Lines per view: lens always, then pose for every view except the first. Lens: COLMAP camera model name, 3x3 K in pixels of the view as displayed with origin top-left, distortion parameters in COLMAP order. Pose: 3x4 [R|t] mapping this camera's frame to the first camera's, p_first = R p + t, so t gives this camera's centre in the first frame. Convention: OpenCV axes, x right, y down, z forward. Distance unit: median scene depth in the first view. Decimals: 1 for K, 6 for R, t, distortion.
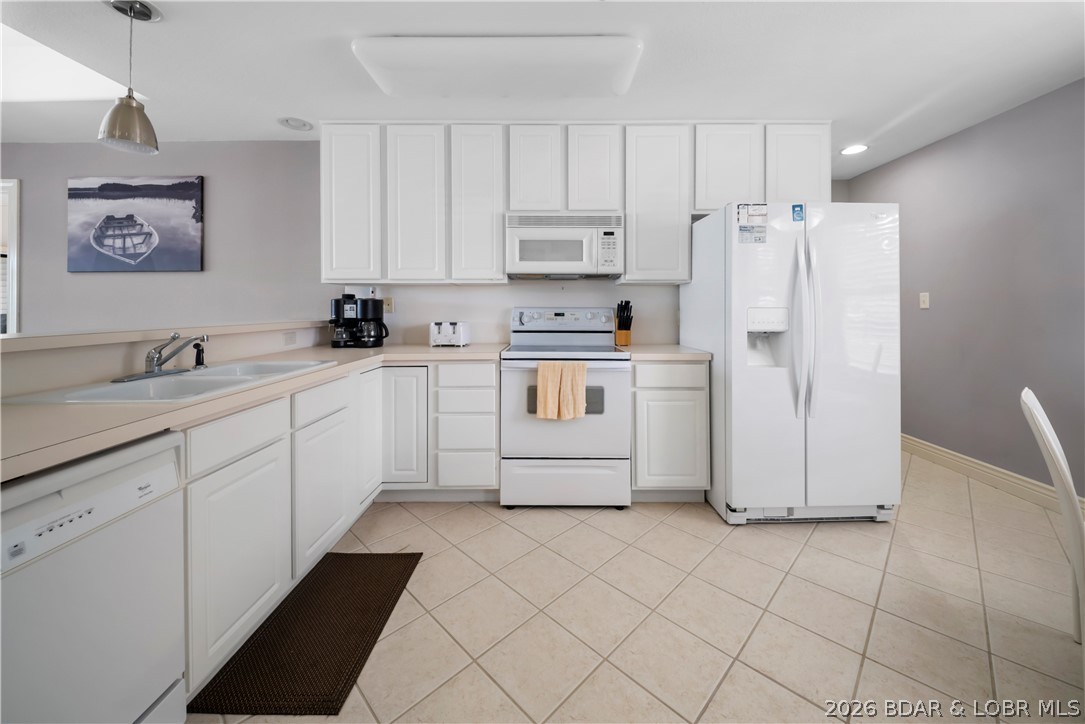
lens RADIAL K [[403.9, 0, 545.9], [0, 403.9, 308.1], [0, 0, 1]] dist [-0.010731, -0.000107]
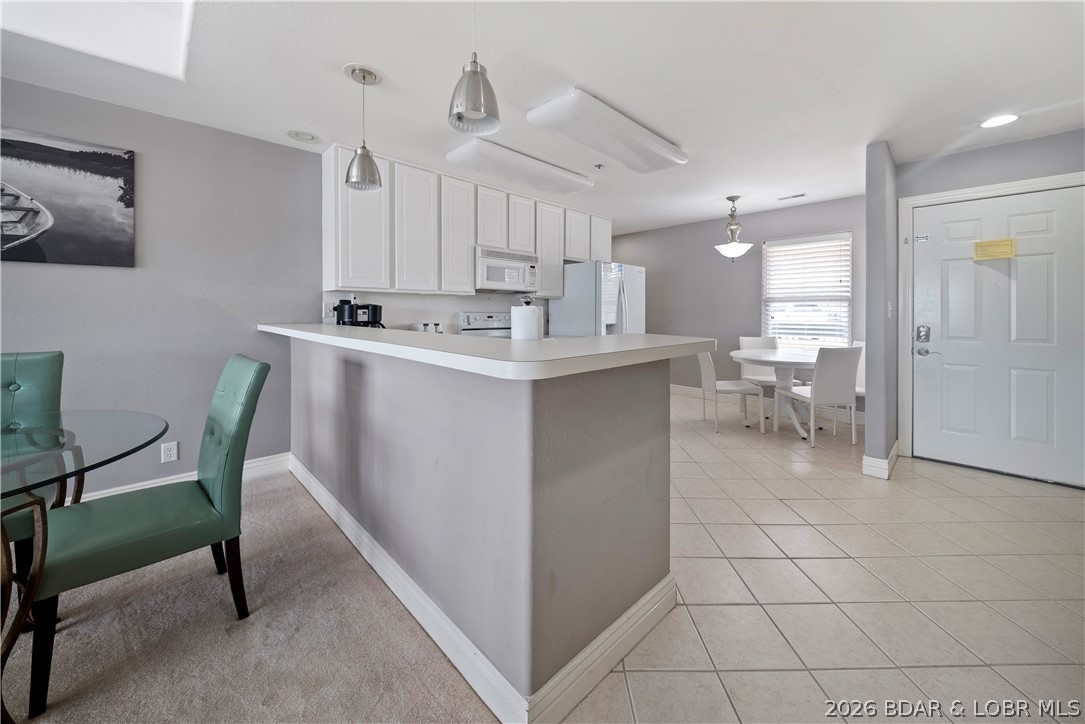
lens RADIAL K [[396.9, 0, 545.1], [0, 396.9, 313.5], [0, 0, 1]] dist [-0.020312, 0.000009]
pose [[0.714504, -0.000460, 0.699631, -0.816161], [-0.002493, 0.999992, 0.003203, -0.002246], [-0.699627, -0.004033, 0.714497, -0.158936]]
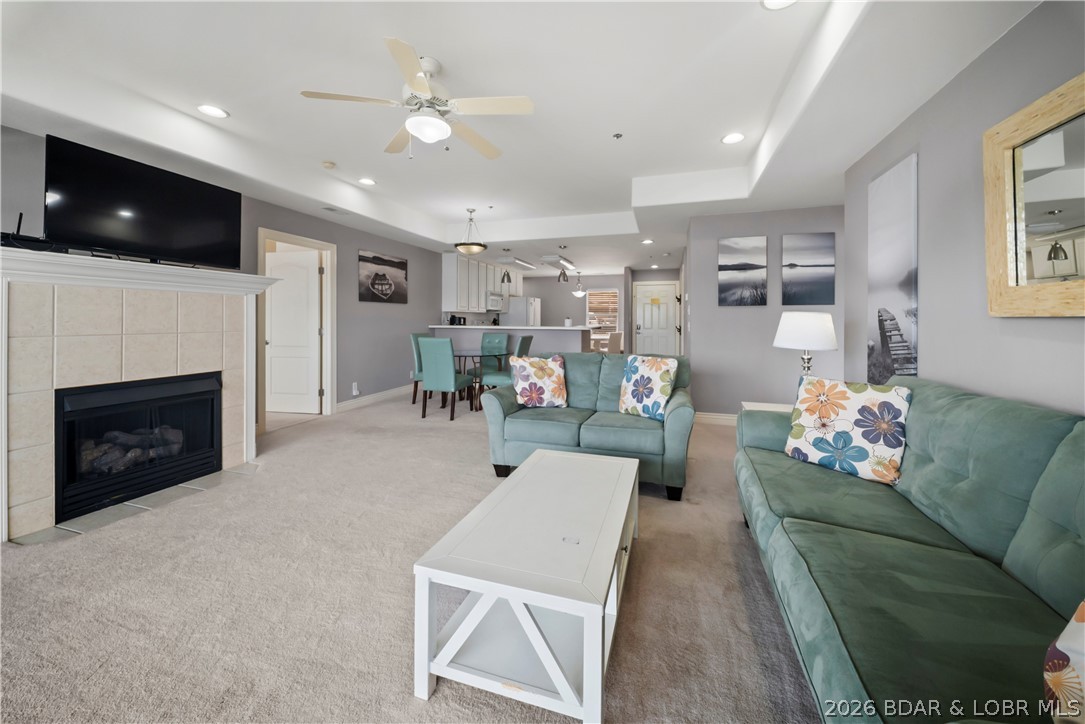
lens RADIAL K [[397.8, 0, 547.9], [0, 397.8, 319.5], [0, 0, 1]] dist [-0.000745, -0.000325]
pose [[0.296854, 0.000520, 0.954923, -2.722221], [-0.005045, 0.999987, 0.001023, -0.010928], [-0.954910, -0.005121, 0.296852, -0.383073]]
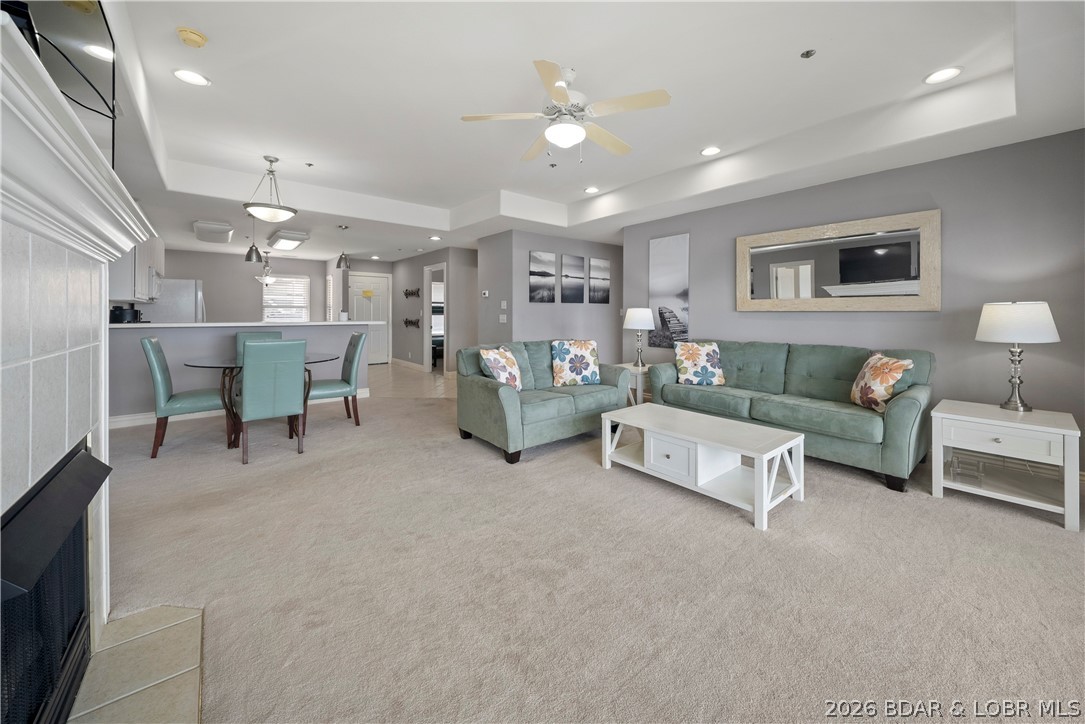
lens RADIAL K [[397.8, 0, 547.9], [0, 397.8, 319.5], [0, 0, 1]] dist [-0.000745, -0.000325]
pose [[-0.644695, -0.011208, 0.764358, -2.648471], [-0.001283, 0.999907, 0.013580, -0.005571], [-0.764439, 0.007774, -0.644649, 0.686211]]
